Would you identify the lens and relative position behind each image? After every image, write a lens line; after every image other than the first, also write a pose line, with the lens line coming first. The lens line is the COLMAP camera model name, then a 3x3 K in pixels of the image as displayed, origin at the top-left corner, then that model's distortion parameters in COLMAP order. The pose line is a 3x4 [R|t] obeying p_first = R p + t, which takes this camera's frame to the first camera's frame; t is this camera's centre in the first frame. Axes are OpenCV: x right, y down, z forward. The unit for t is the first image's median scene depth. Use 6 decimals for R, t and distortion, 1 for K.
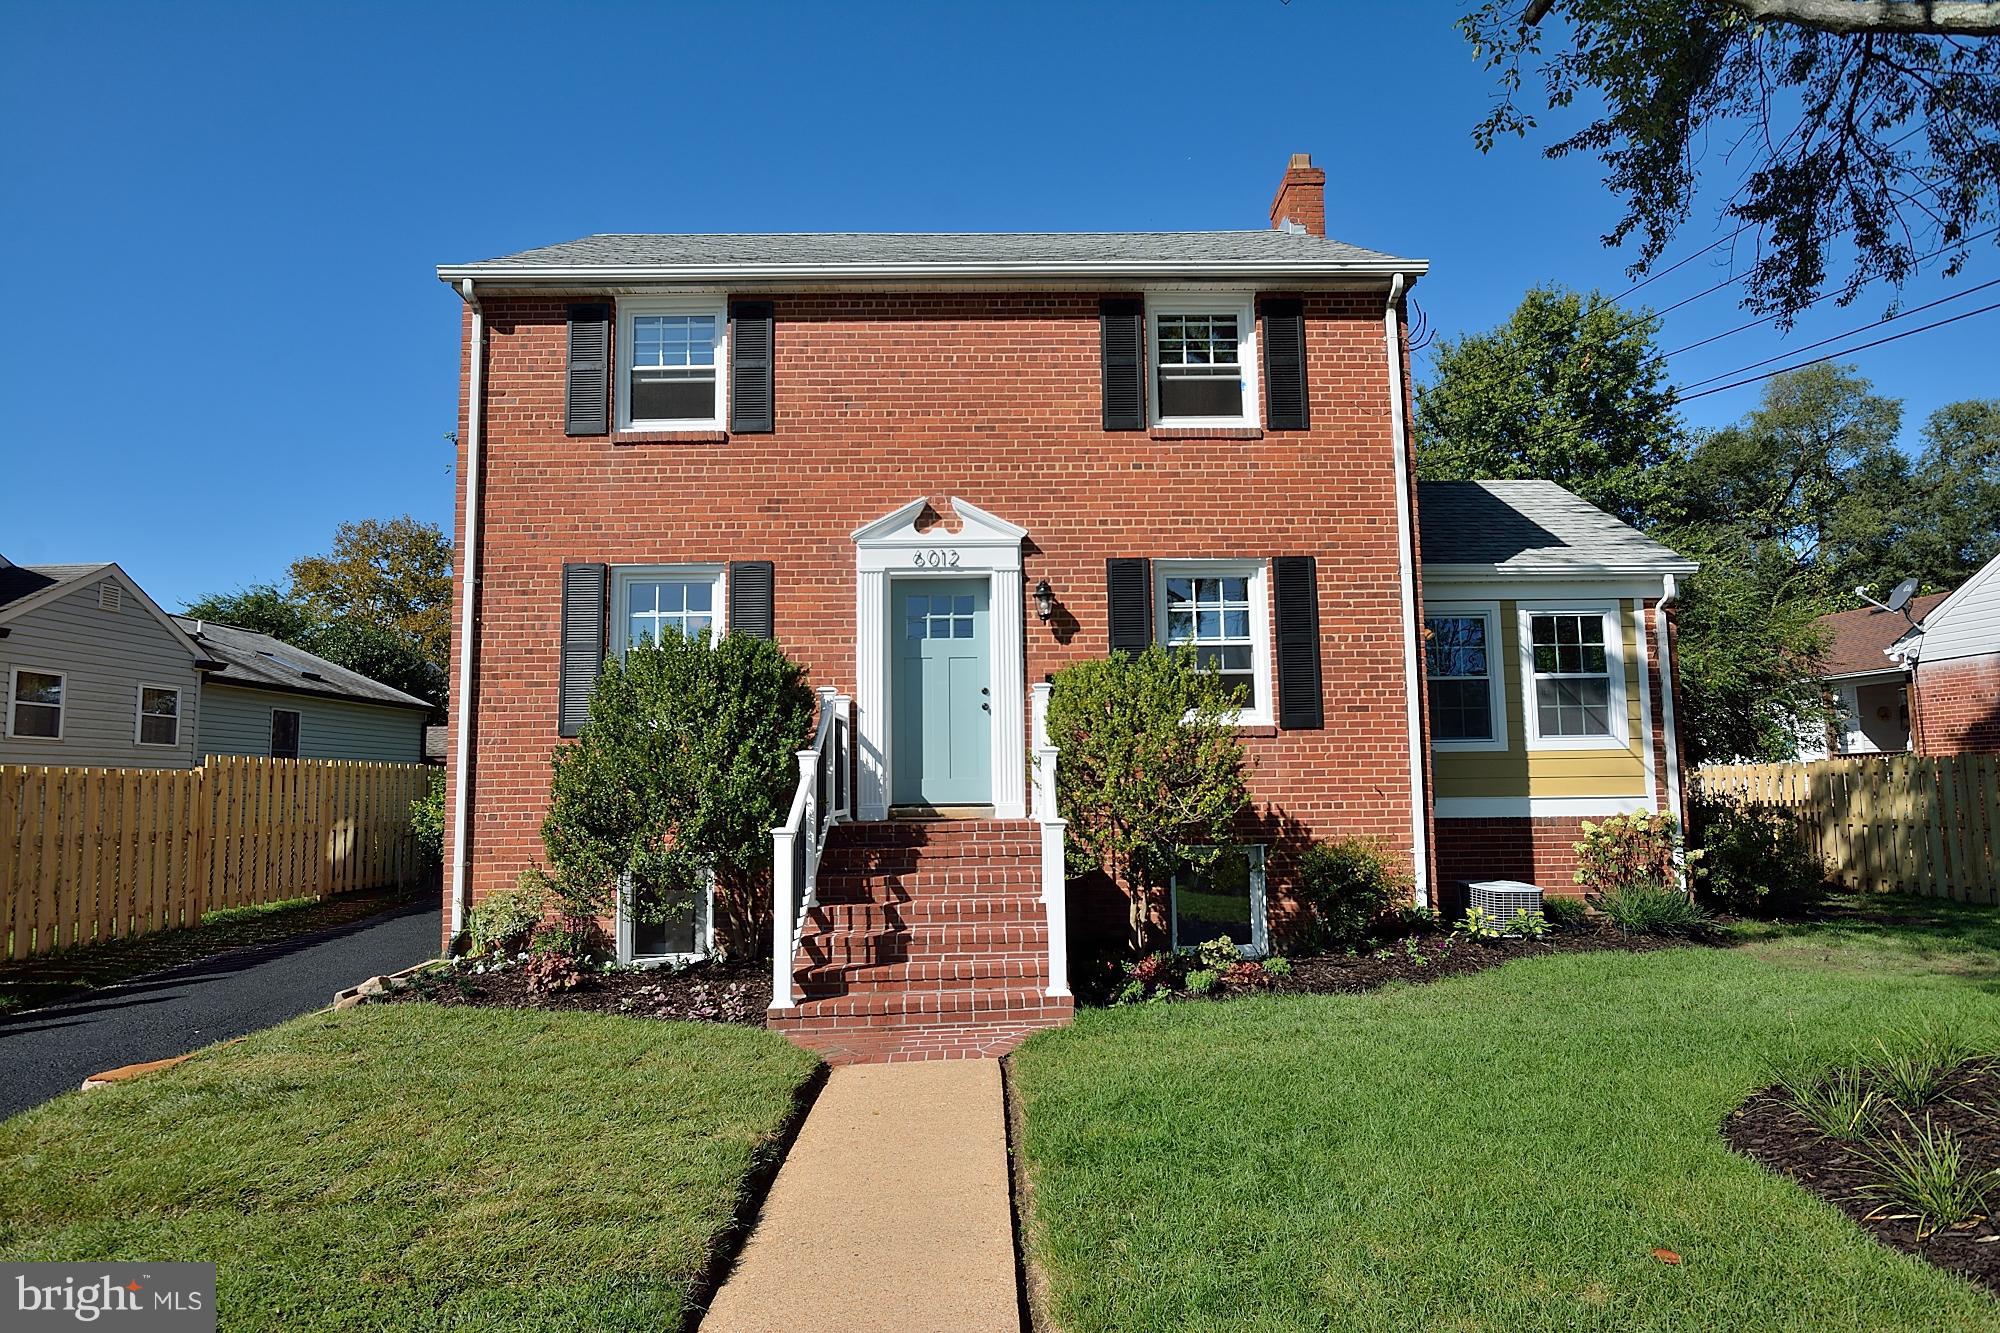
lens RADIAL K [[956.4, 0, 1000.0], [0, 956.4, 666.5], [0, 0, 1]] dist [-0.014420, 0.000184]
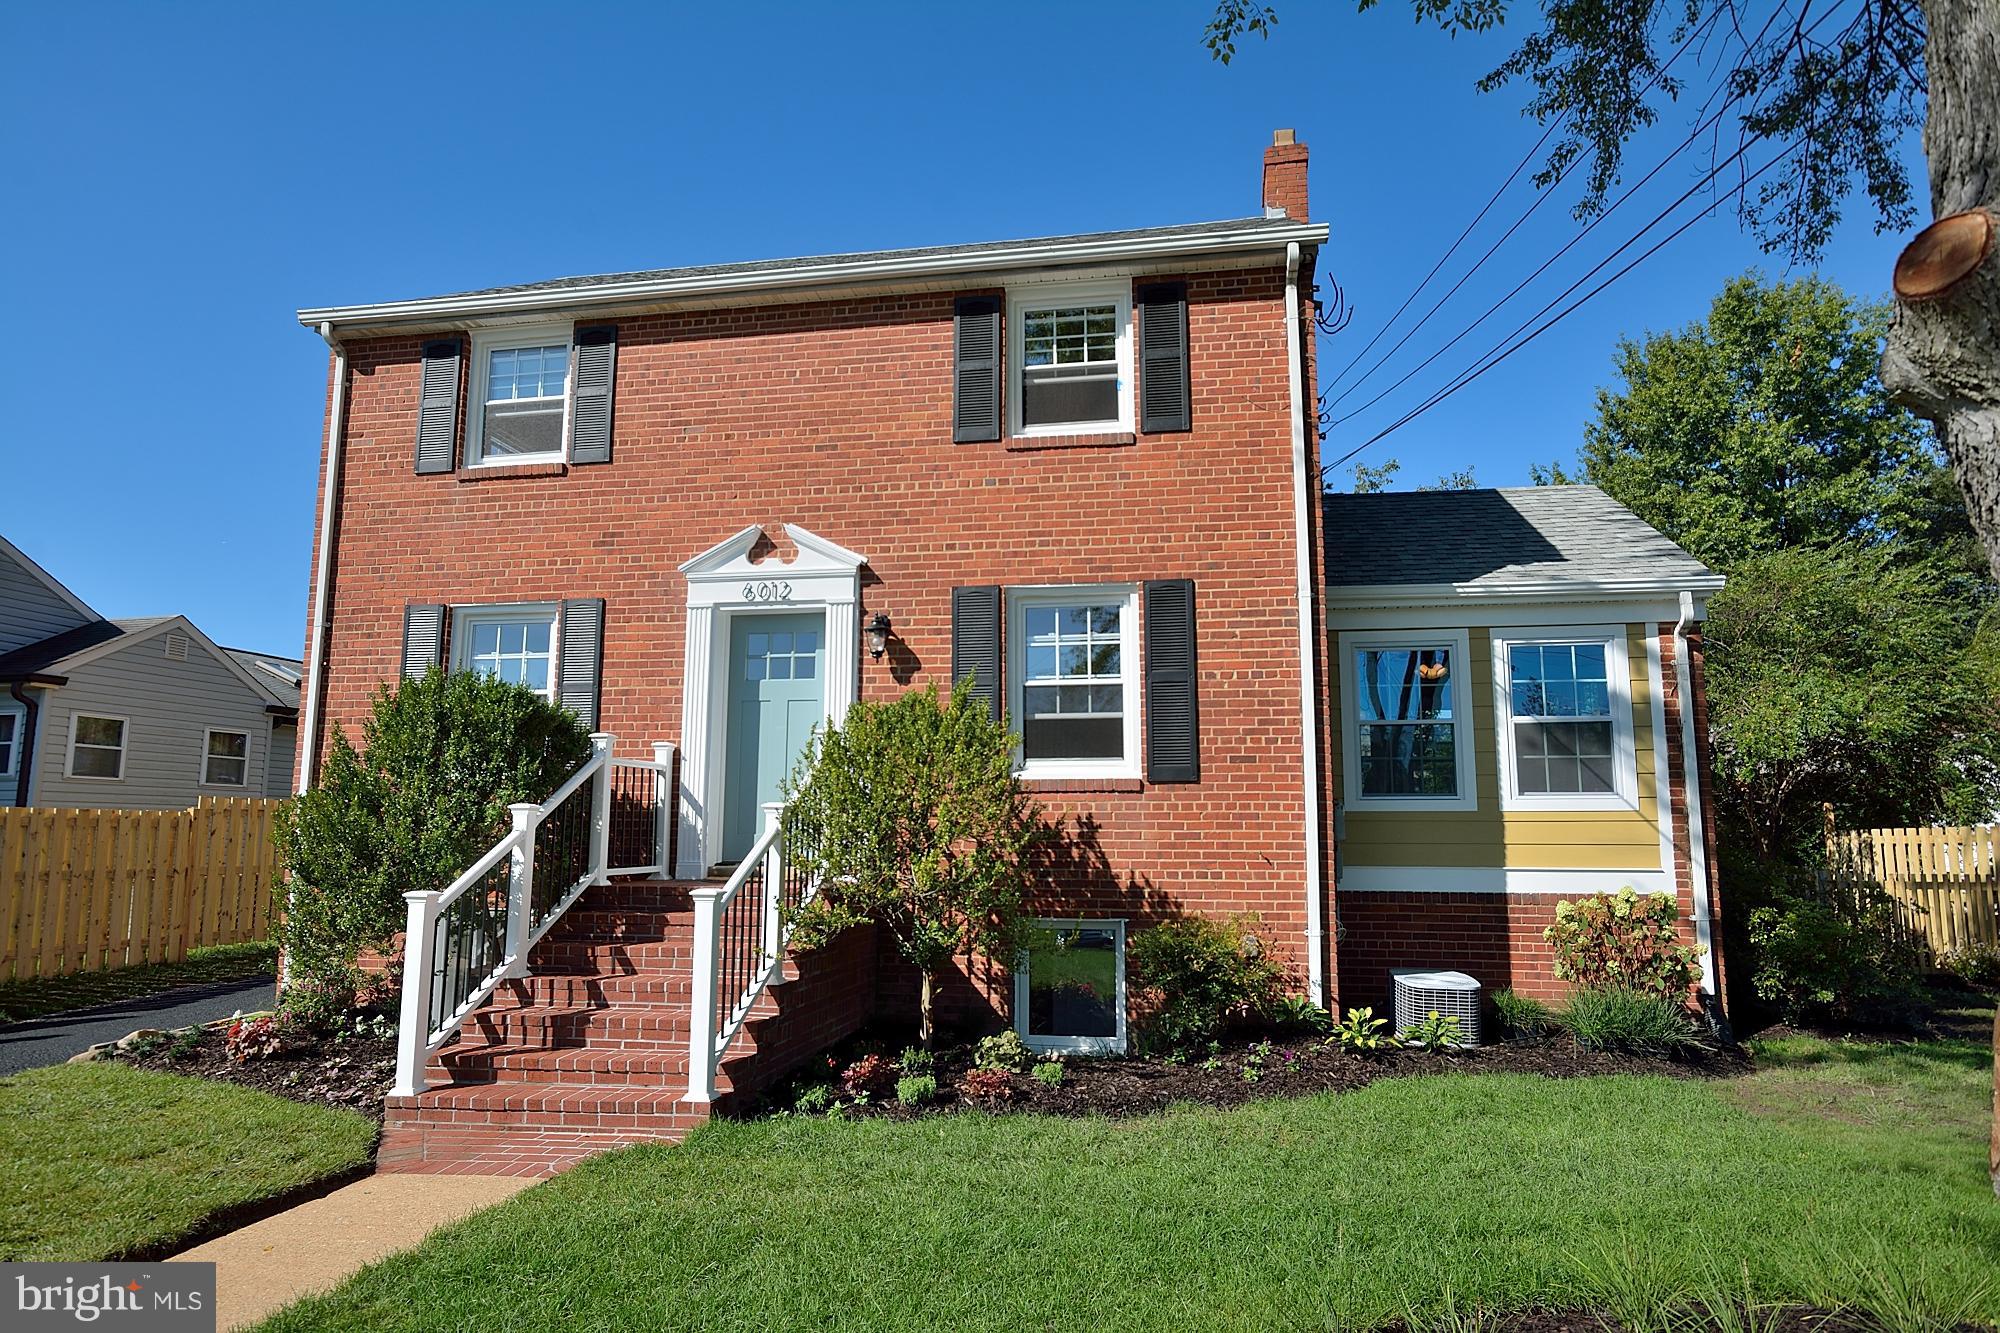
lens RADIAL K [[978.9, 0, 1000.4], [0, 978.9, 681.4], [0, 0, 1]] dist [-0.012366, 0.001798]
pose [[0.987153, -0.007455, -0.159604, 0.293396], [0.002961, 0.999593, -0.028376, -0.000247], [0.159751, 0.027539, 0.986773, 0.115165]]
